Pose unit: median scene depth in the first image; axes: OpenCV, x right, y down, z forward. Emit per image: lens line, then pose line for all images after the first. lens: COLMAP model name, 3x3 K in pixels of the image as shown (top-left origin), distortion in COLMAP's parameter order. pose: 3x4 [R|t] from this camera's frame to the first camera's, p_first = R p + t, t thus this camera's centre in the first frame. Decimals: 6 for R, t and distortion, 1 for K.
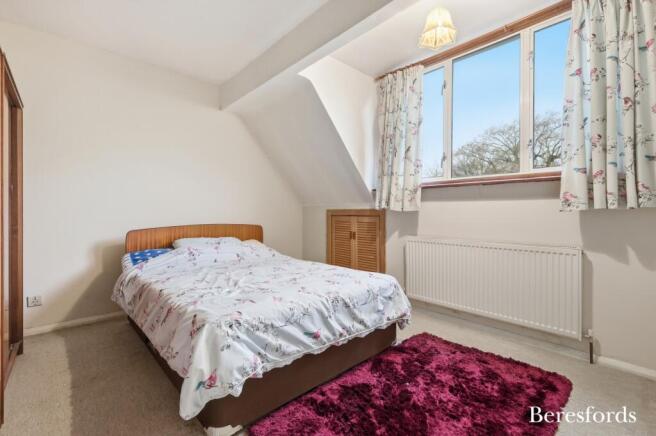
lens RADIAL K [[292.3, 0, 328.4], [0, 292.3, 214.4], [0, 0, 1]] dist [-0.001347, -0.000405]
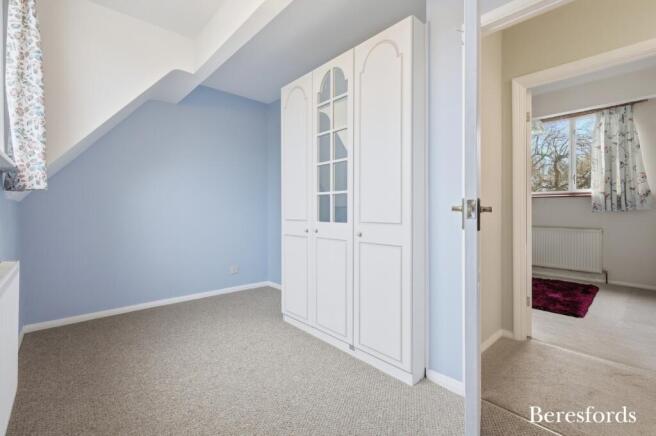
lens RADIAL K [[292.3, 0, 328.4], [0, 292.3, 214.4], [0, 0, 1]] dist [-0.001347, -0.000405]
pose [[0.999881, -0.008452, -0.012867, -1.104198], [0.008465, 0.999964, 0.000930, -0.010275], [0.012859, -0.001039, 0.999917, -1.166290]]
